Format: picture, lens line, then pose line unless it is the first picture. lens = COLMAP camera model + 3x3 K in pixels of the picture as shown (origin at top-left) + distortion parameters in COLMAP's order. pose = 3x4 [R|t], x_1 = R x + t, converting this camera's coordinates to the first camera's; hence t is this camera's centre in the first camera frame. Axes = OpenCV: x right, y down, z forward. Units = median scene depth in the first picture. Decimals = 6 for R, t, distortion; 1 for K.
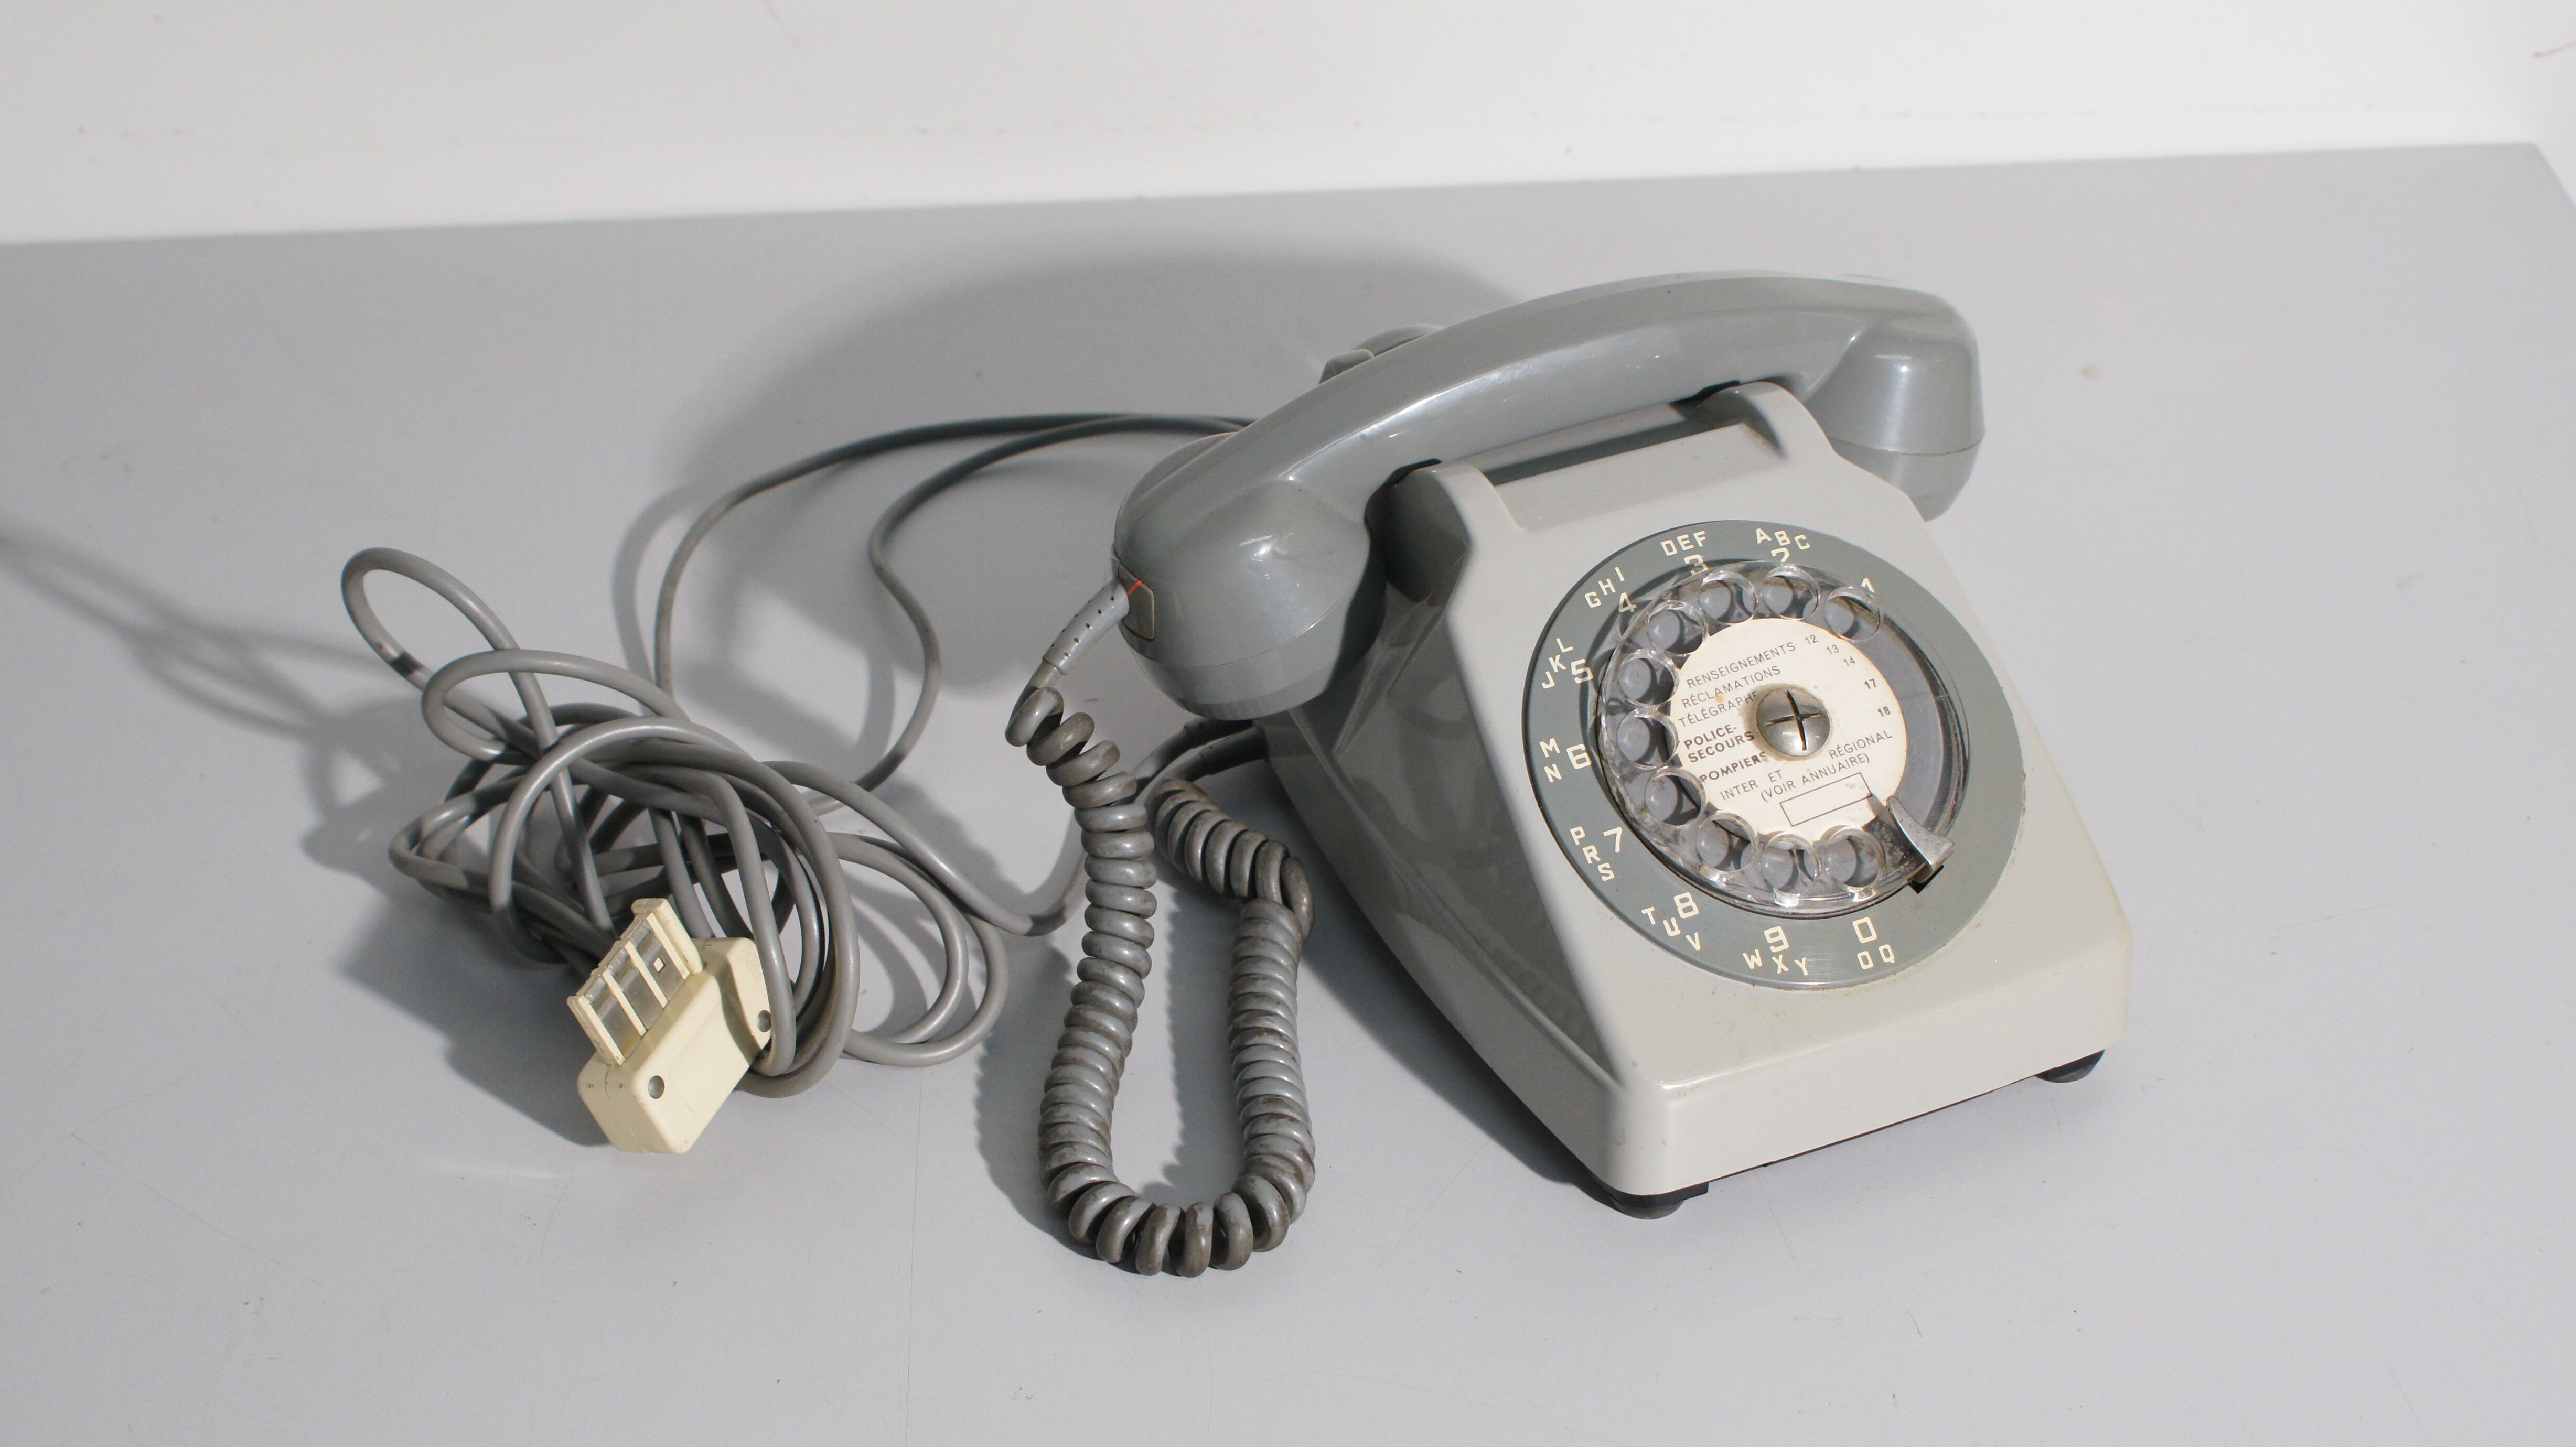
lens RADIAL K [[3783.4, 0, 1288.0], [0, 3783.4, 723.5], [0, 0, 1]] dist [-0.103660, 0.035322]
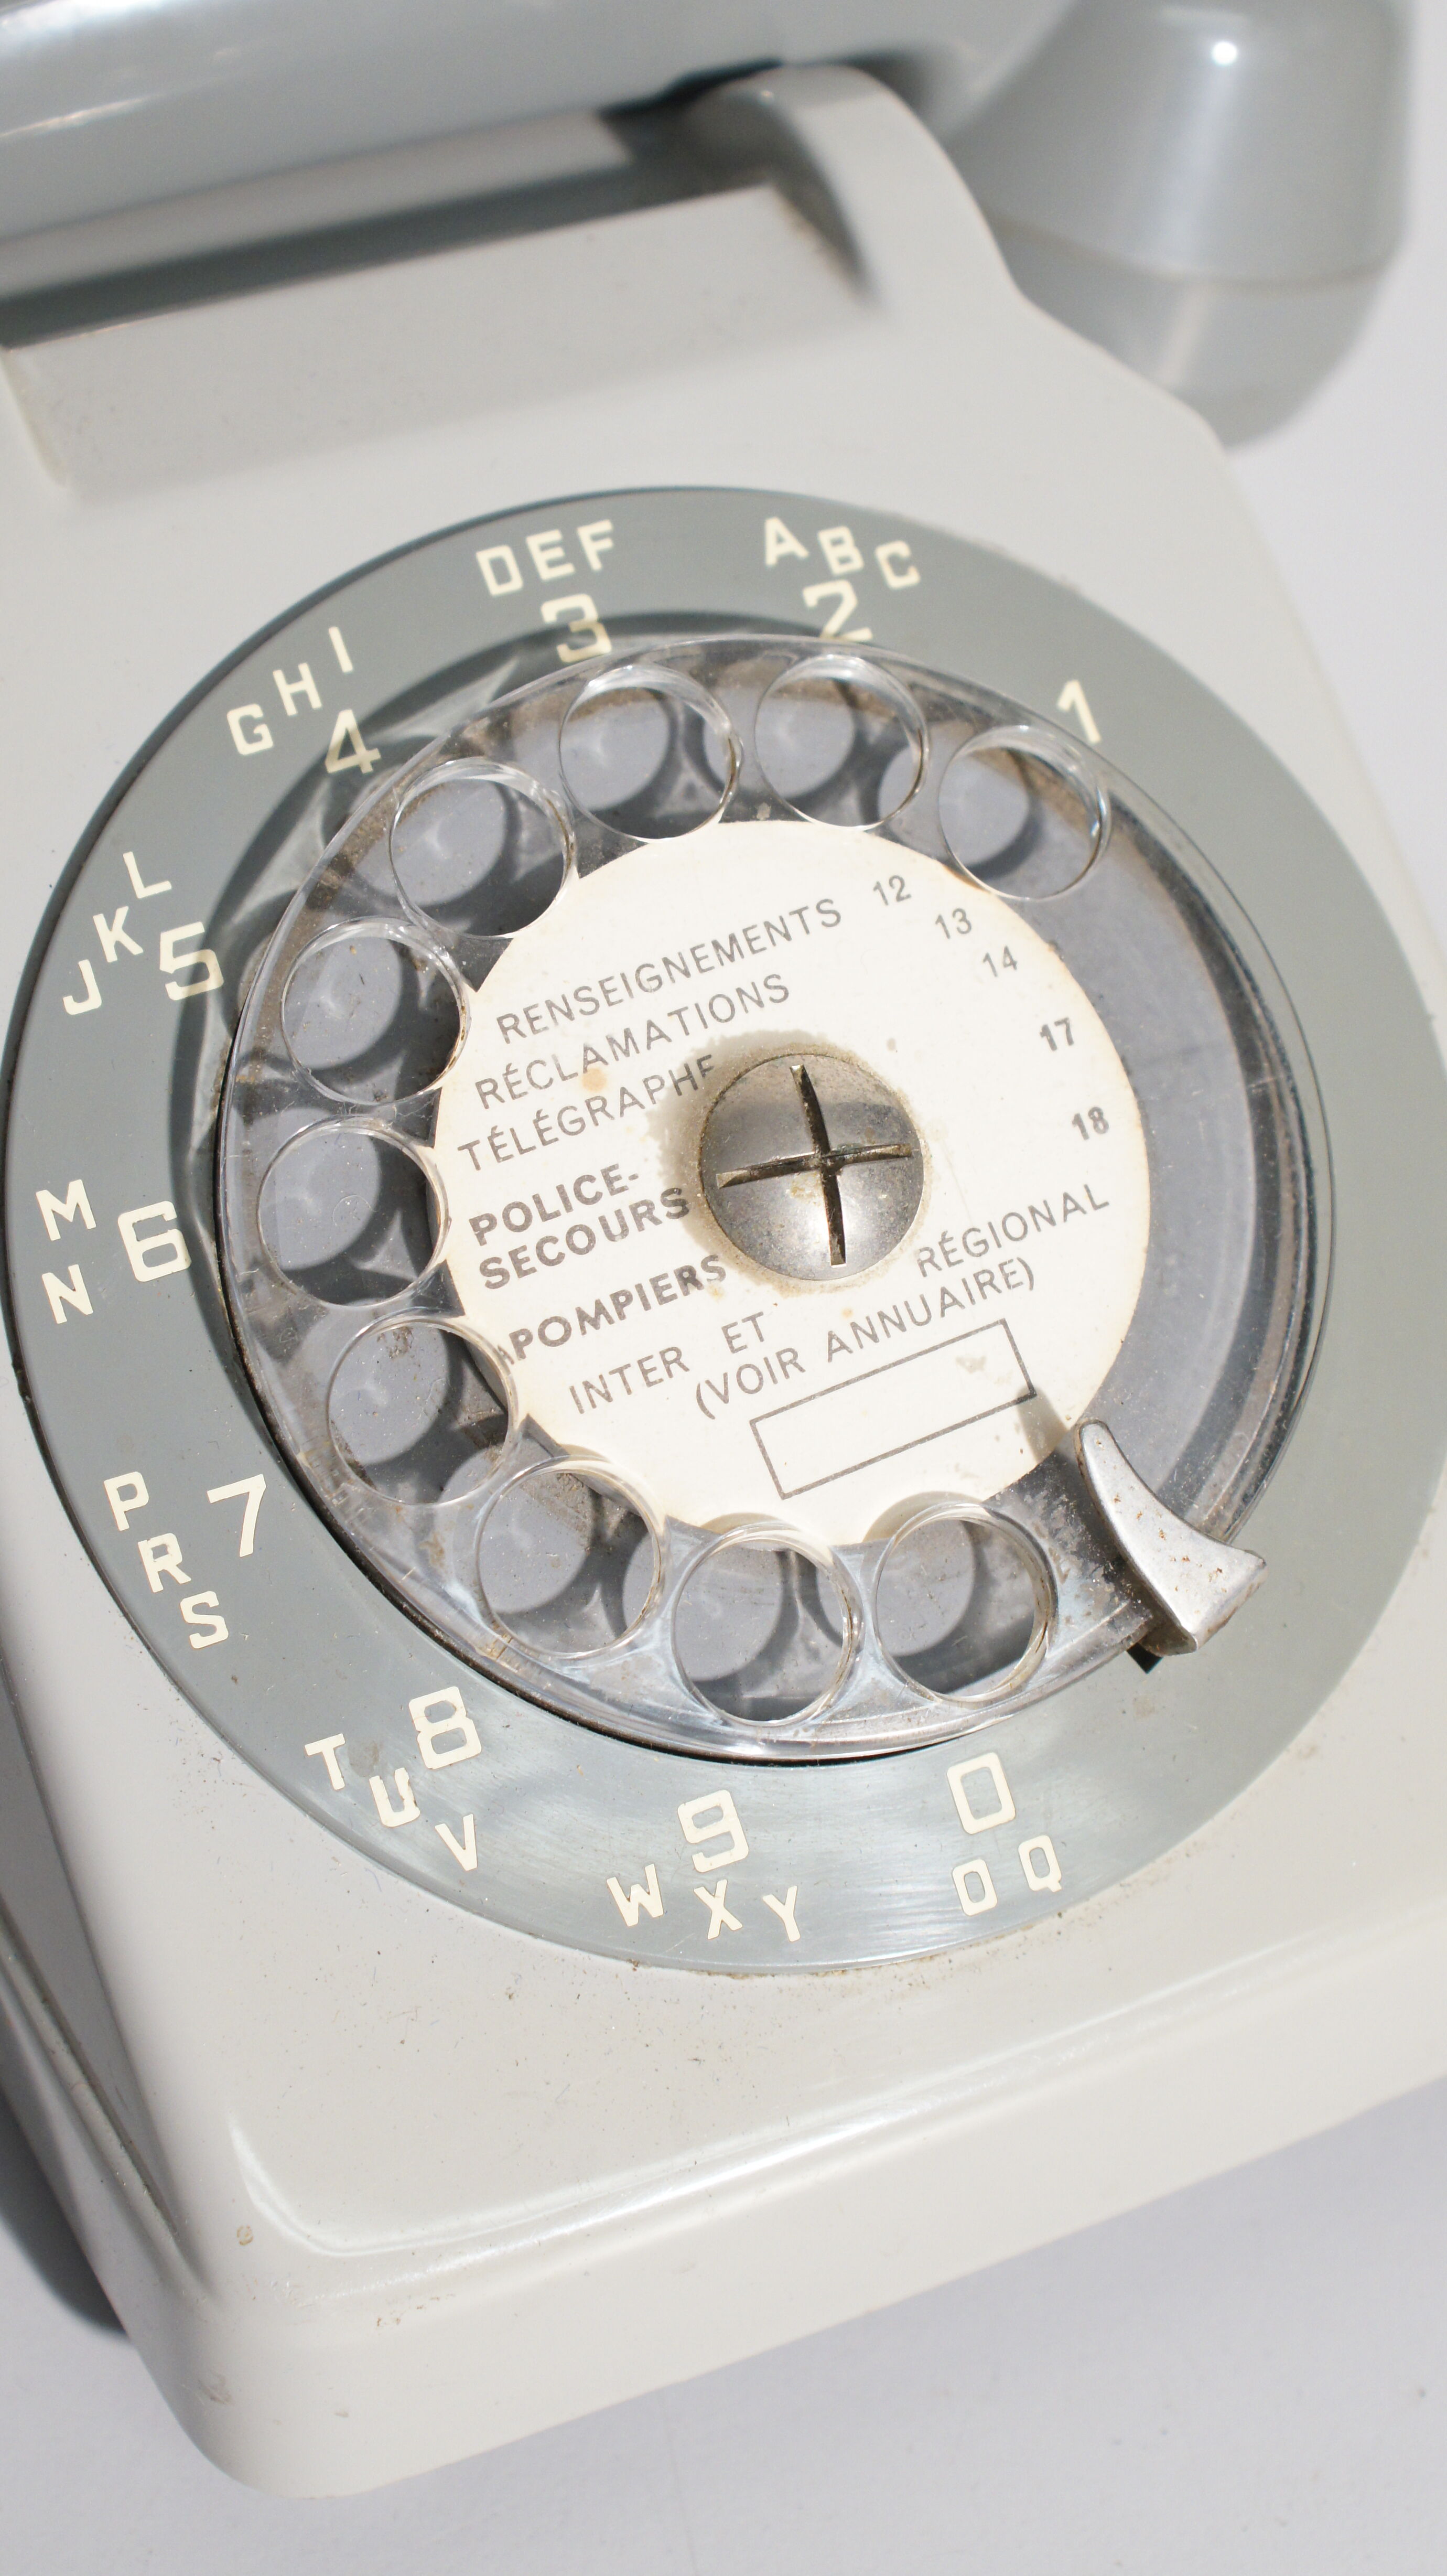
lens RADIAL K [[3783.4, 0, 723.5], [0, 3783.4, 1288.0], [0, 0, 1]] dist [-0.103660, 0.035322]
pose [[0.997180, 0.041614, 0.062452, 0.105366], [-0.055541, 0.968876, 0.241236, -0.068727], [-0.050470, -0.244024, 0.968455, 0.675083]]
